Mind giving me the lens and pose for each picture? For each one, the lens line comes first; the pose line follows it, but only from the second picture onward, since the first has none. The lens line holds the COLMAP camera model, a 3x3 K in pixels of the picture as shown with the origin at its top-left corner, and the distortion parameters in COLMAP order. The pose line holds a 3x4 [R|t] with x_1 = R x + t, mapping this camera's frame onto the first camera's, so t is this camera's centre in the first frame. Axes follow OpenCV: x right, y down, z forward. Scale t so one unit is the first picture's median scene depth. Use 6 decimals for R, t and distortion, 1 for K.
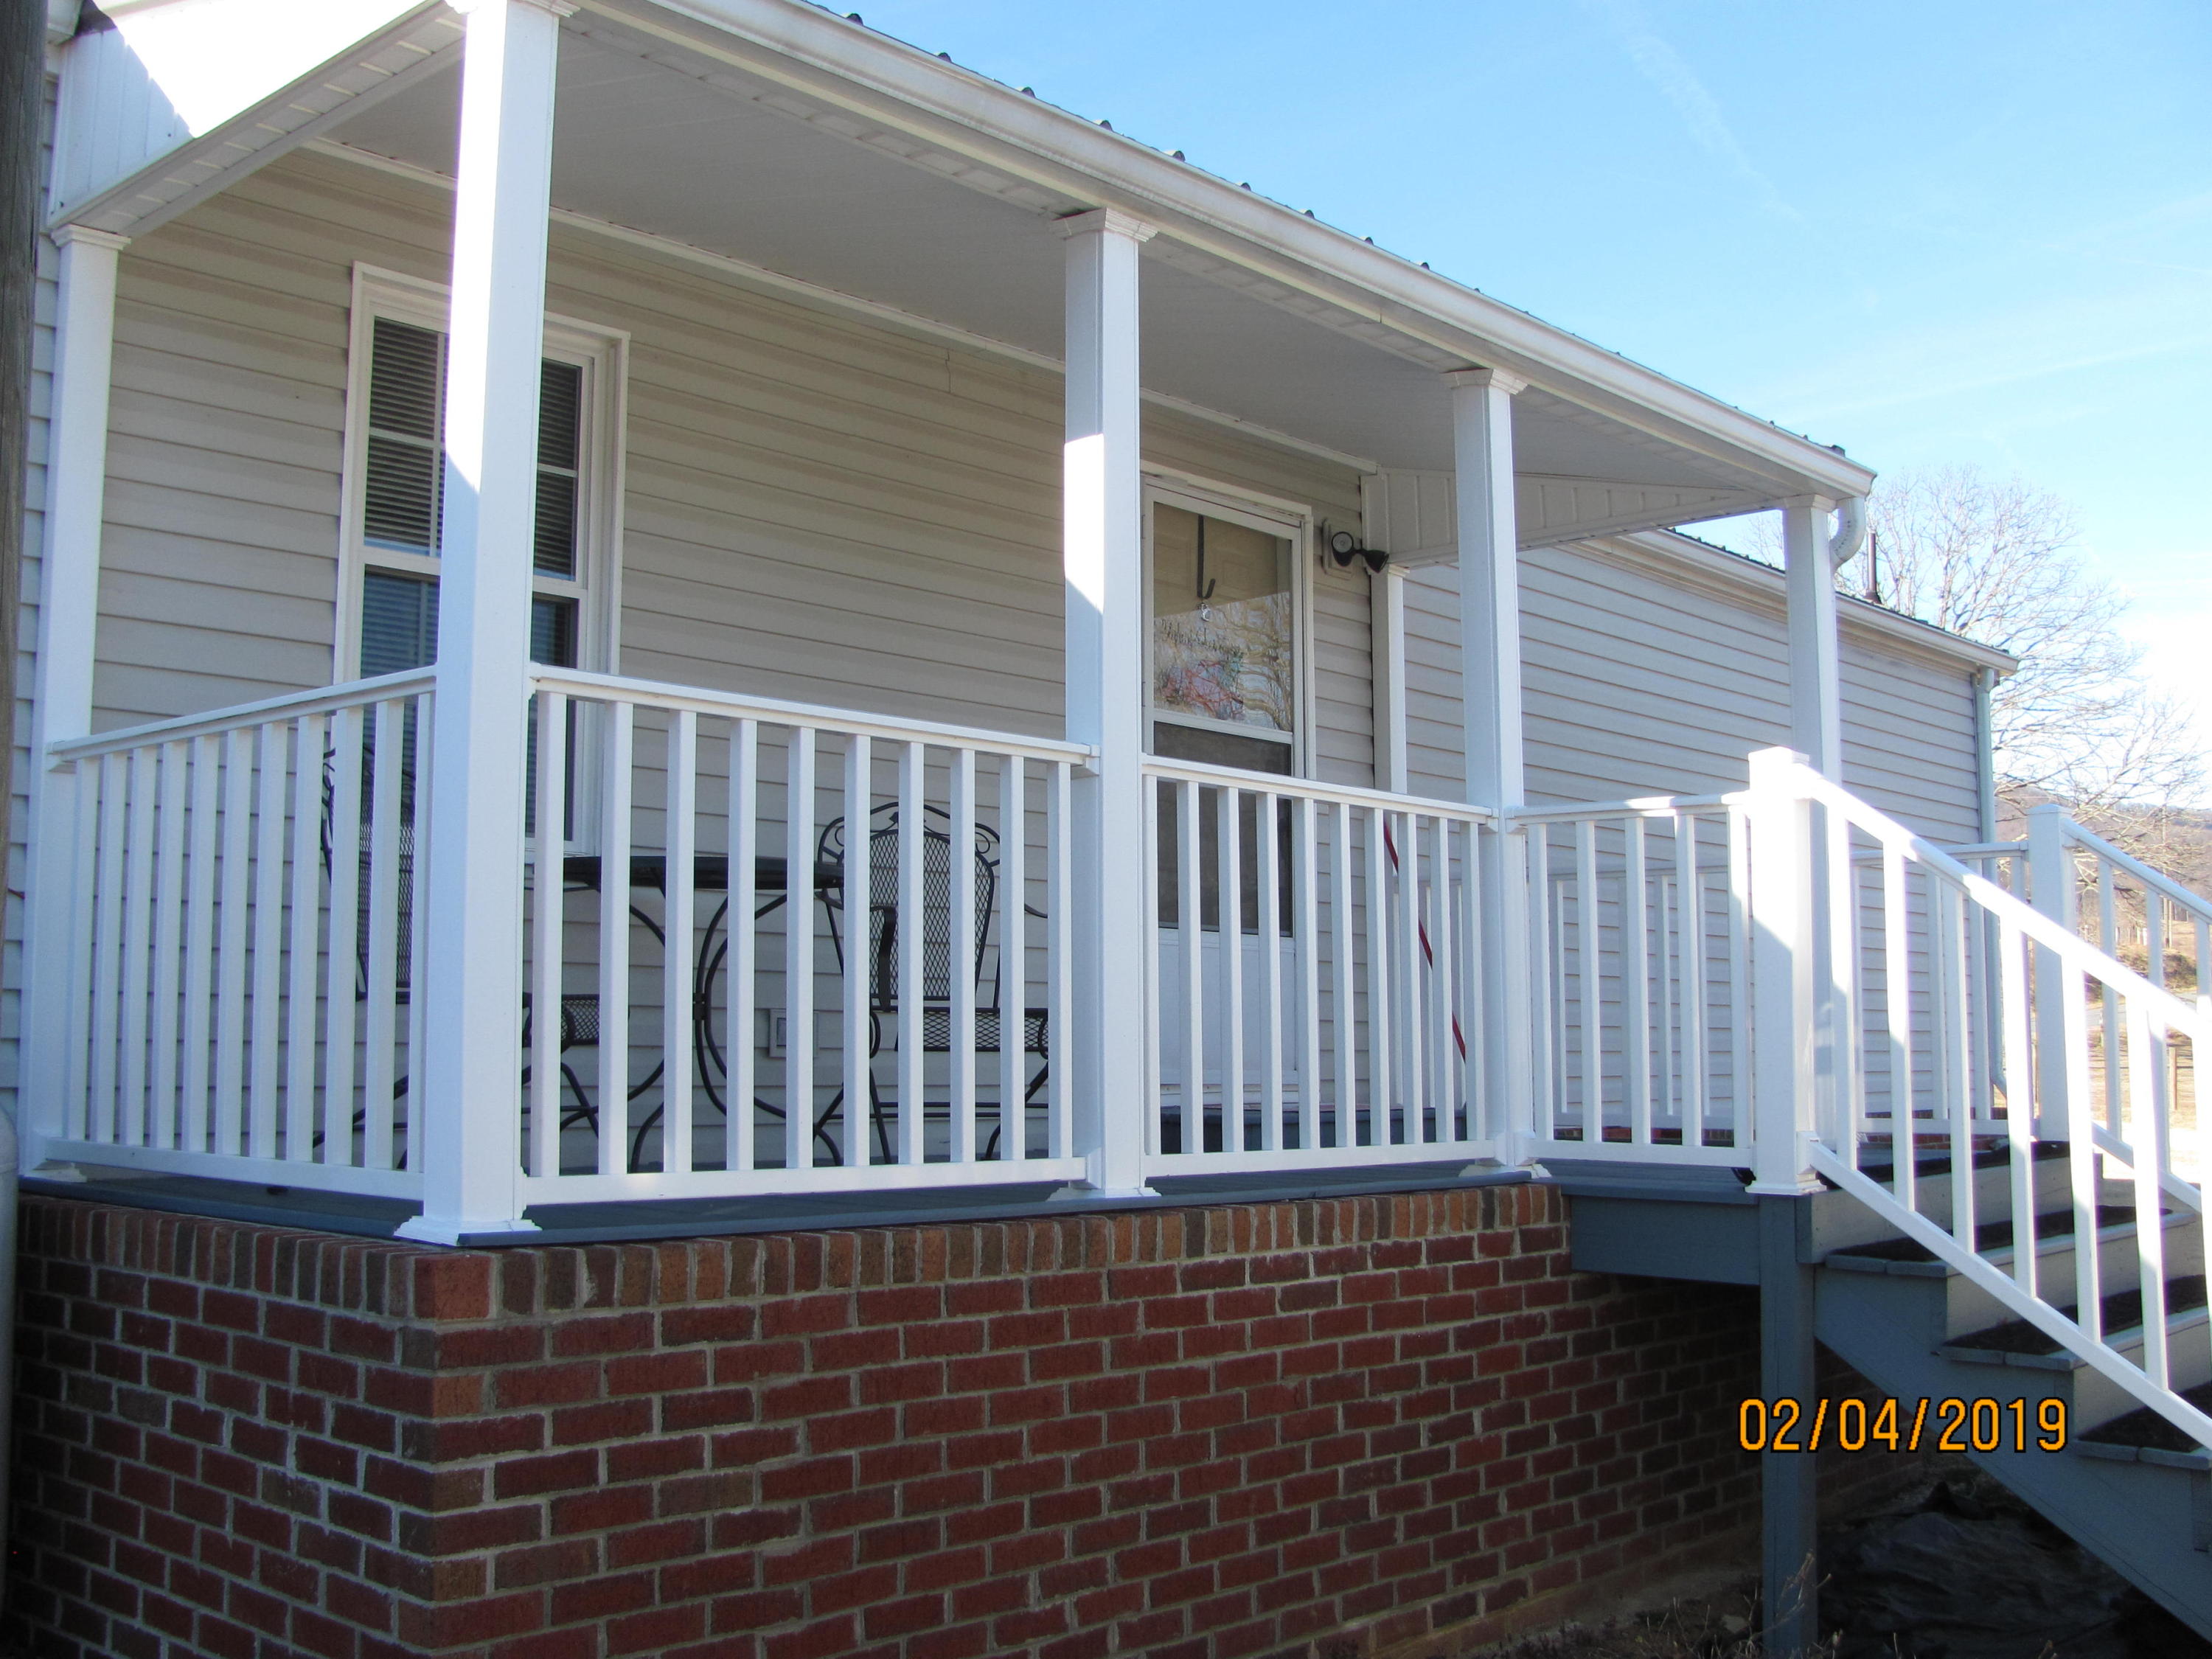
lens RADIAL K [[2374.0, 0, 1106.1], [0, 2374.0, 815.4], [0, 0, 1]] dist [-0.212736, 0.287045]
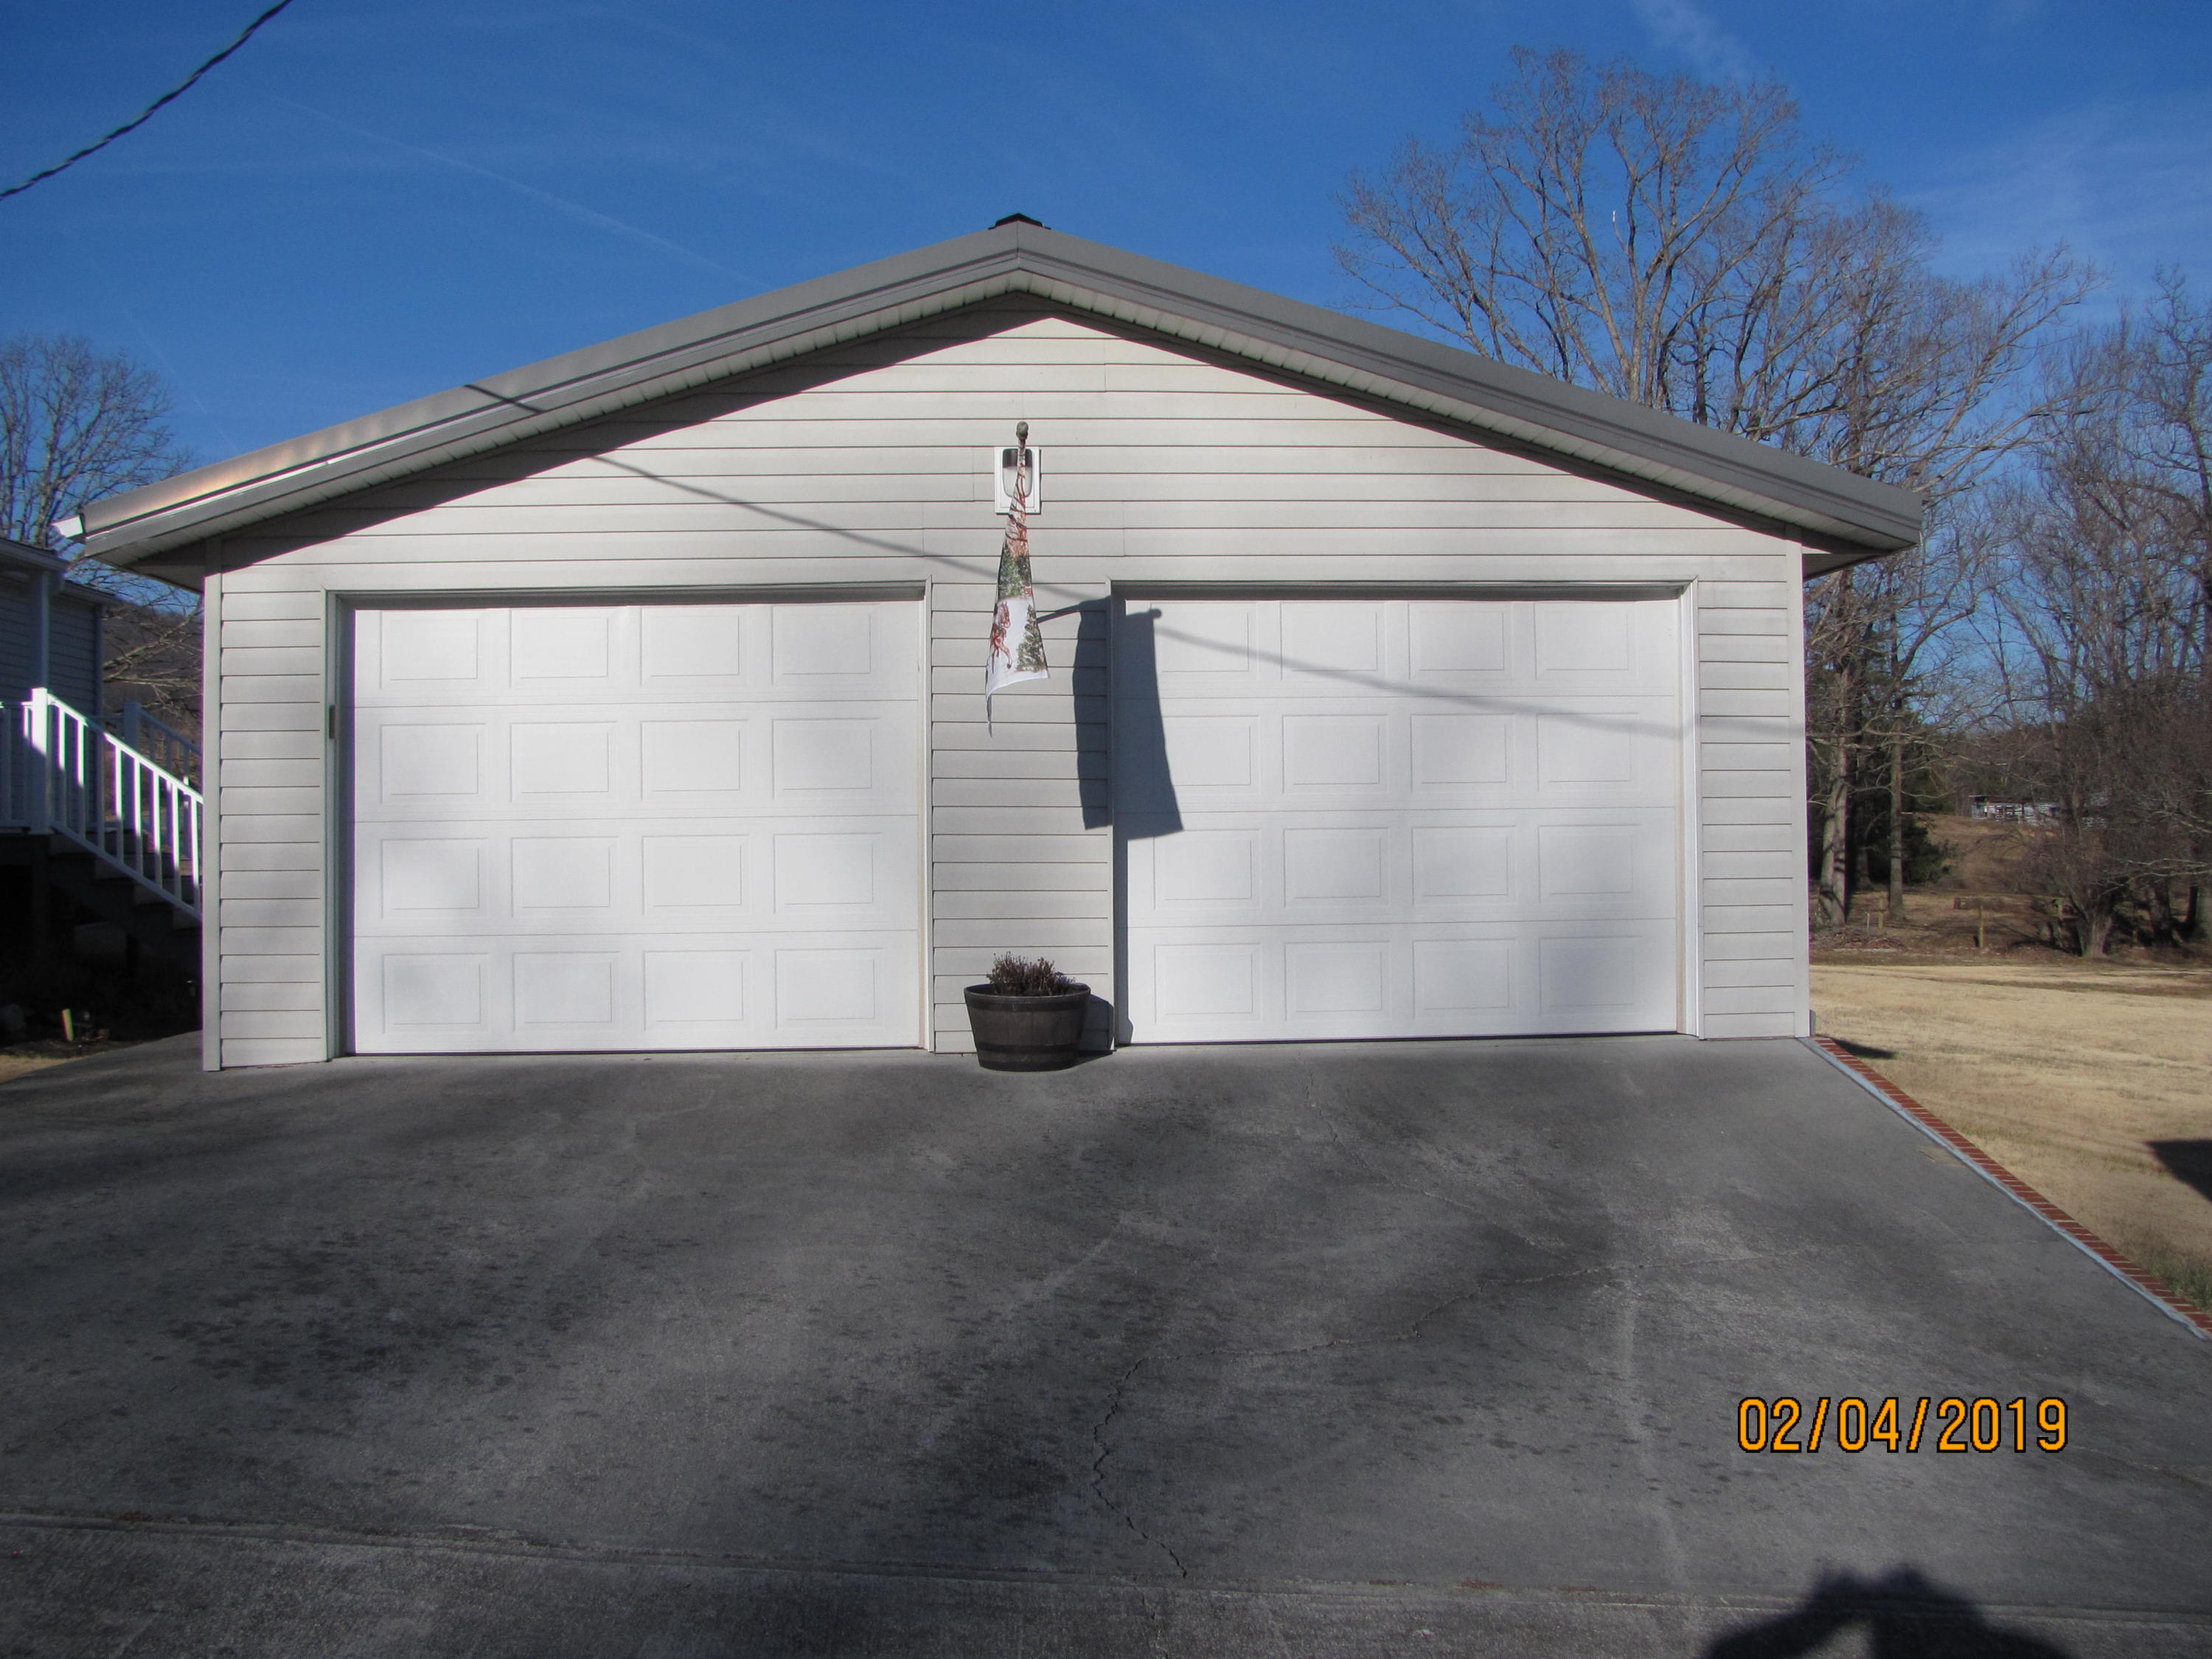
lens RADIAL K [[2374.0, 0, 1106.1], [0, 2374.0, 815.4], [0, 0, 1]] dist [-0.212736, 0.287045]
pose [[0.704175, 0.010431, 0.709949, -0.077077], [-0.068941, 0.996172, 0.053744, -0.010810], [-0.706671, -0.086790, 0.702199, -0.187624]]
